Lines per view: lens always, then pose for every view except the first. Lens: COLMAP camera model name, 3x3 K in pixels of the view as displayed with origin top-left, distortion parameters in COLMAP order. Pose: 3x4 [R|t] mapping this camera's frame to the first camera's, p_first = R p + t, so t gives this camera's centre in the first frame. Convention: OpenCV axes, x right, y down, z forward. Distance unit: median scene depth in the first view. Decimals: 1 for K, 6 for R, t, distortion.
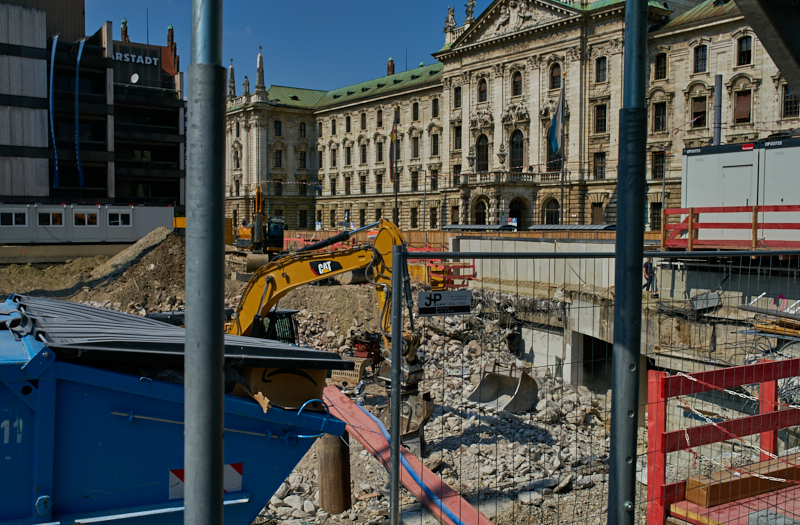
lens RADIAL K [[802.9, 0, 394.2], [0, 802.9, 272.8], [0, 0, 1]] dist [-0.065222, 0.091980]
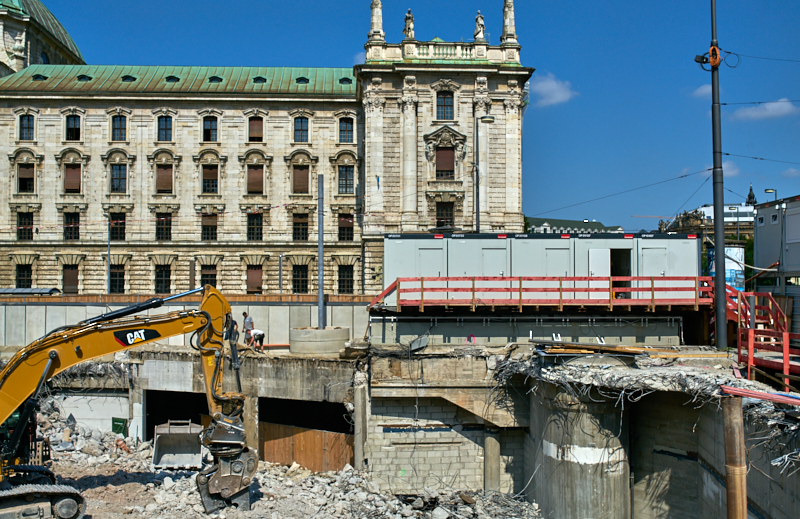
lens RADIAL K [[782.6, 0, 386.4], [0, 782.6, 266.2], [0, 0, 1]] dist [-0.065130, 0.093469]
pose [[0.526598, 0.019730, 0.849885, -0.473523], [0.052729, 0.997048, -0.055818, -0.015185], [-0.848477, 0.074207, 0.524003, 0.180415]]
